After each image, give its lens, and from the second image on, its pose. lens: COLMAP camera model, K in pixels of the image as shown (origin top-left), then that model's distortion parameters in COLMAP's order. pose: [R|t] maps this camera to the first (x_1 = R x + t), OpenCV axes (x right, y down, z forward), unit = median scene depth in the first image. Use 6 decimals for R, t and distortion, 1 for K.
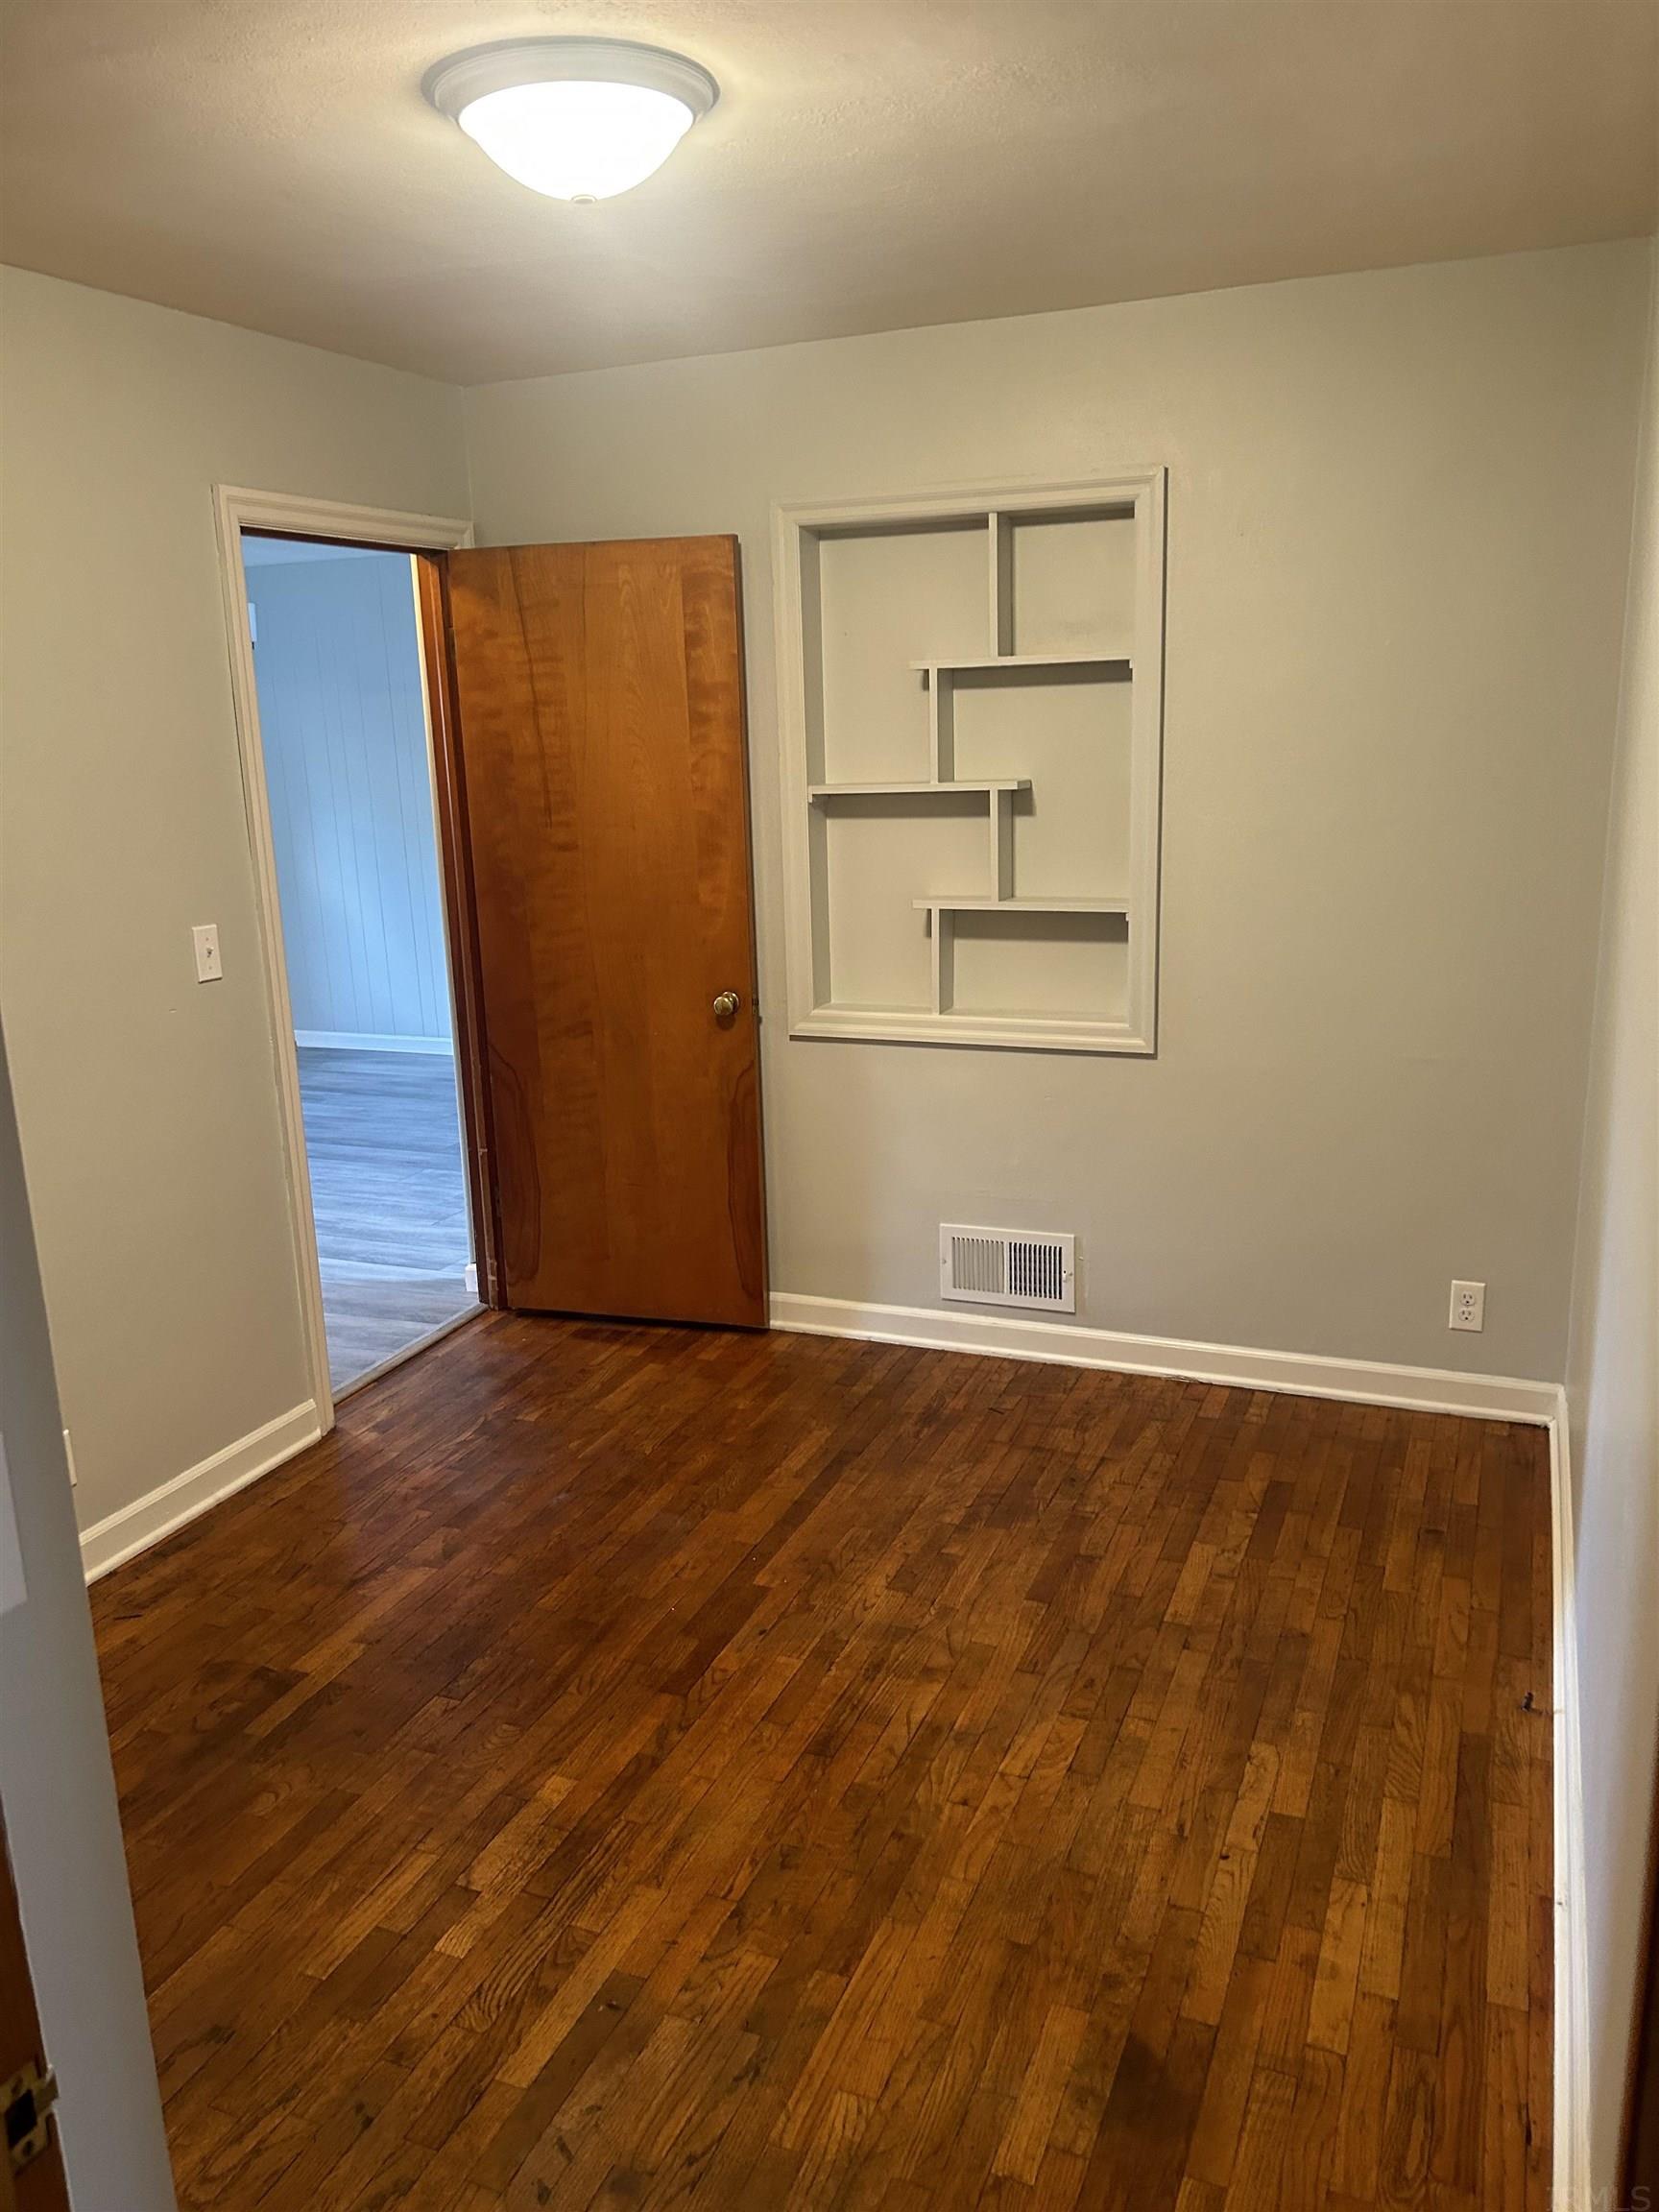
lens RADIAL K [[1668.8, 0, 827.9], [0, 1668.8, 1104.2], [0, 0, 1]] dist [0.006904, -0.001103]
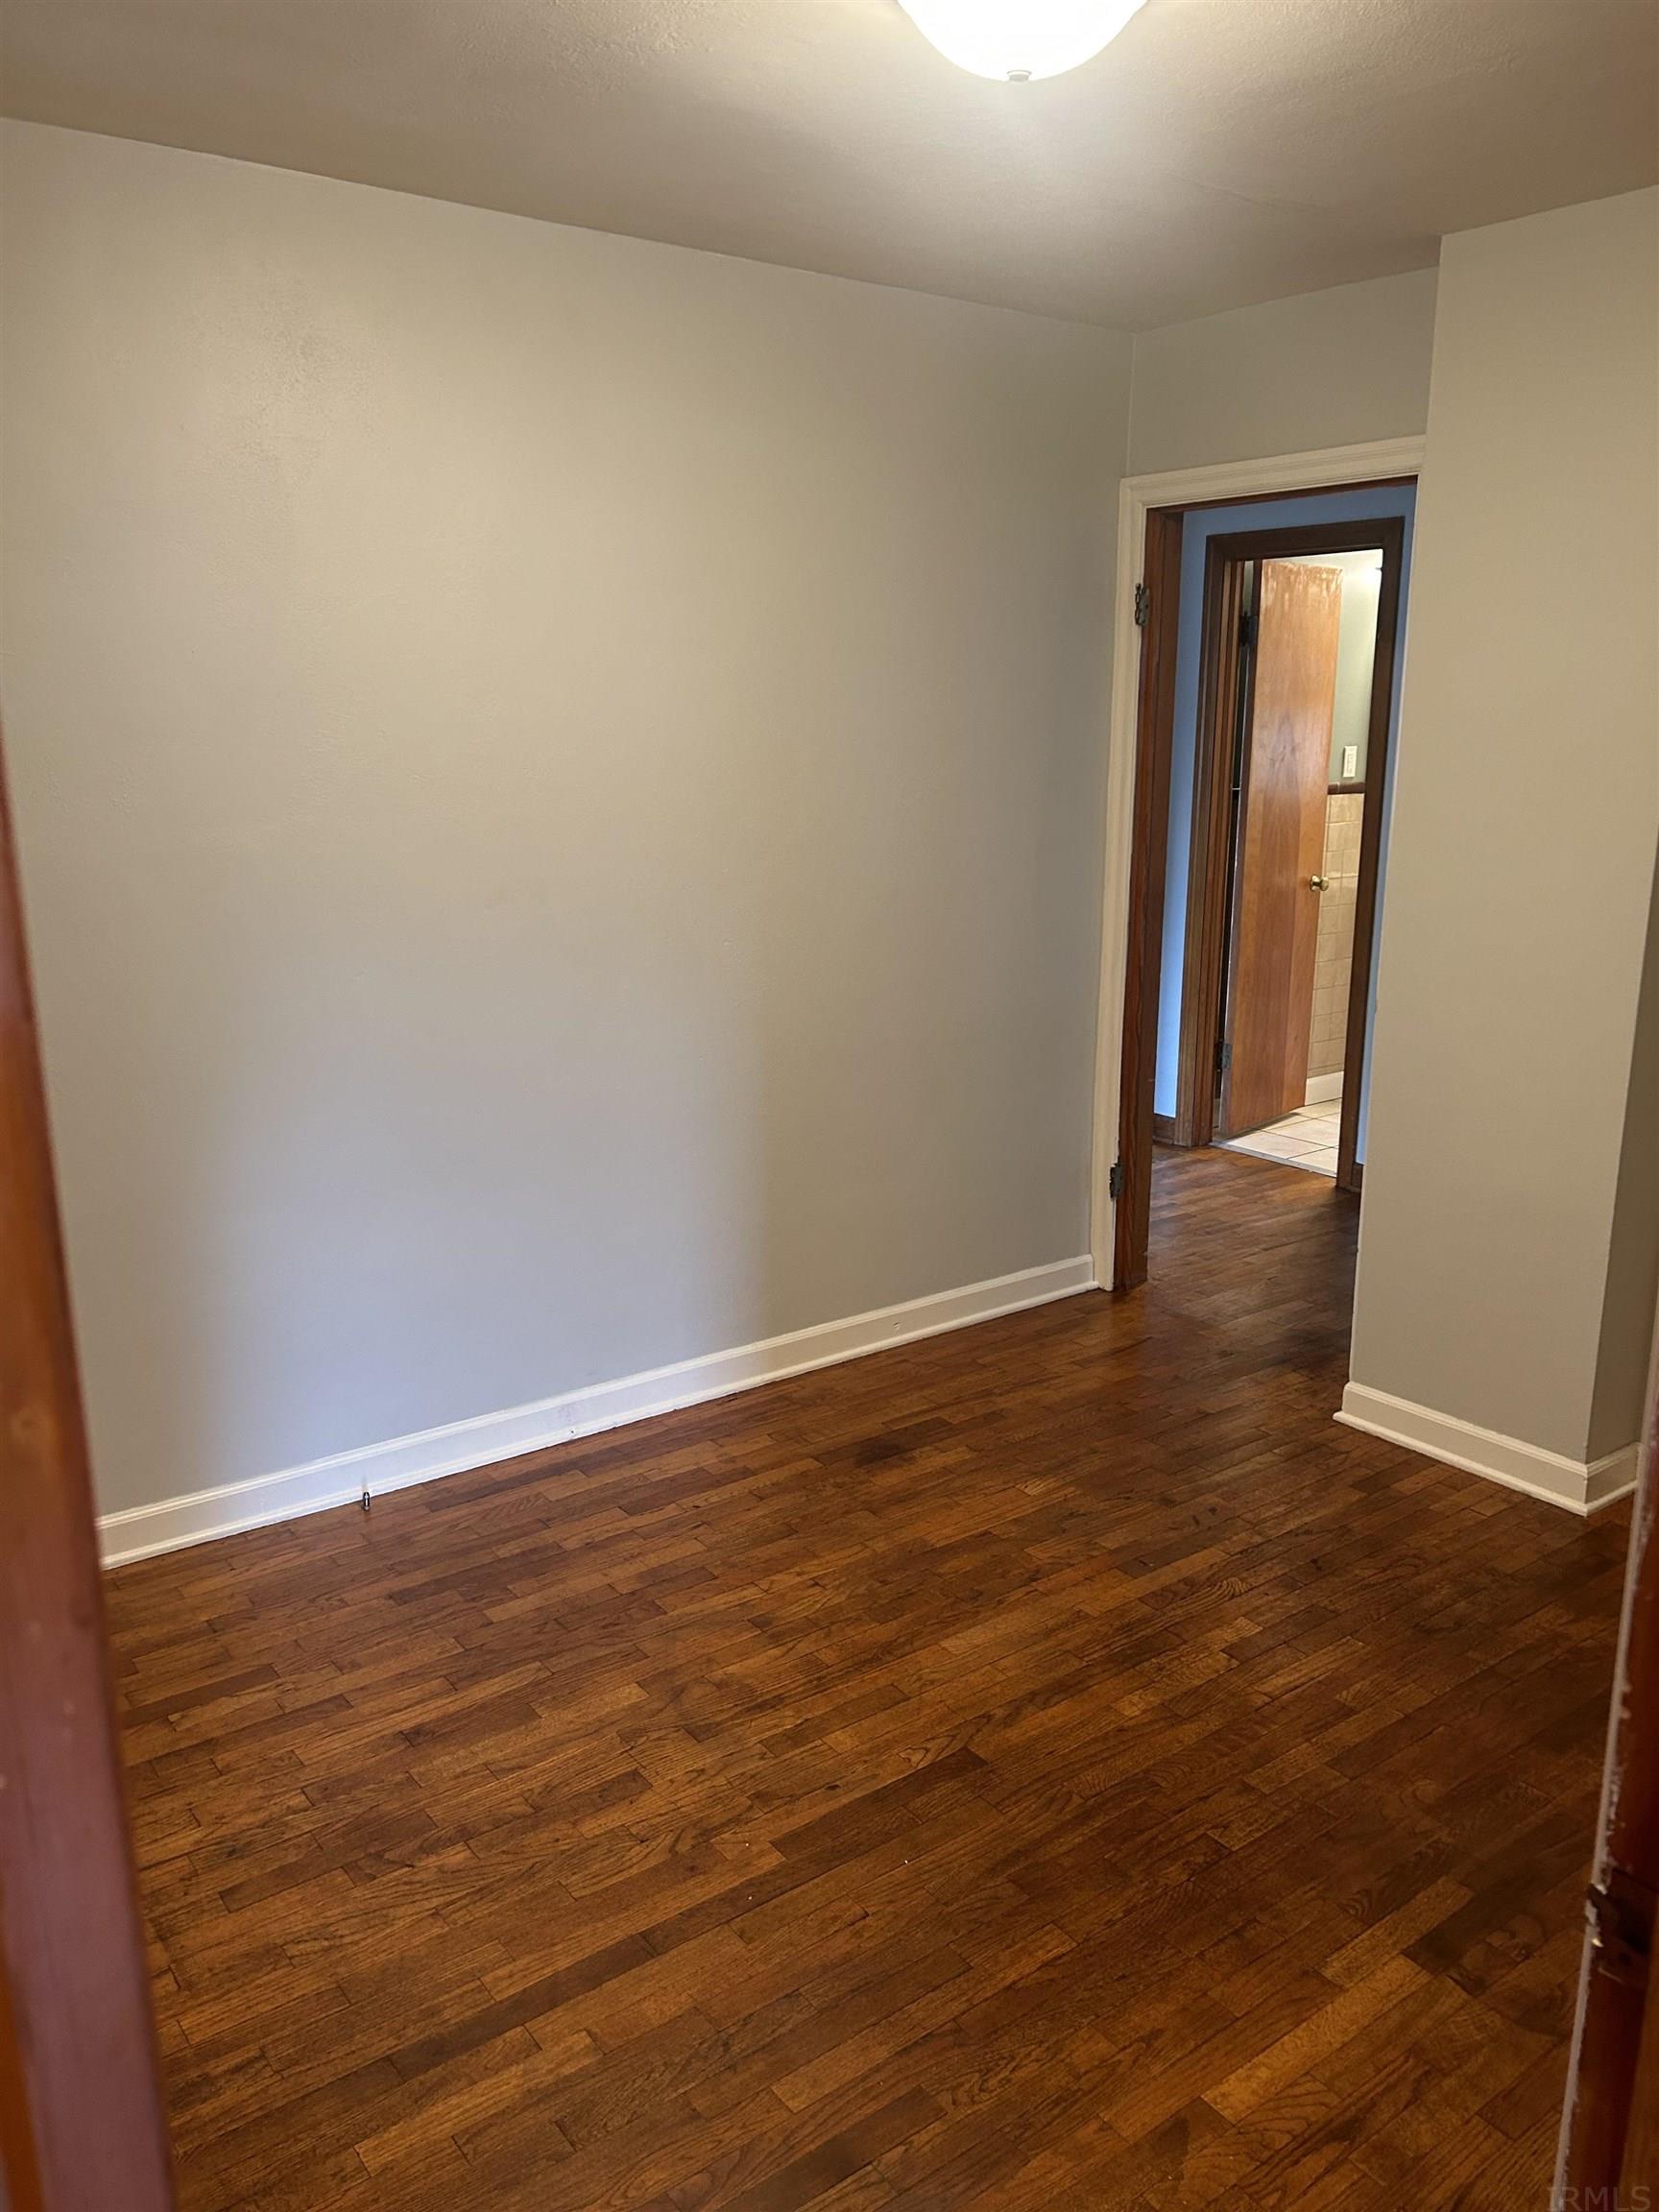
lens RADIAL K [[1668.8, 0, 827.3], [0, 1668.8, 1109.2], [0, 0, 1]] dist [0.006904, -0.001103]
pose [[-0.860552, -0.085516, 0.502133, -0.461025], [0.146387, 0.902696, 0.404611, -0.345789], [-0.487874, 0.421695, -0.764299, 1.634172]]
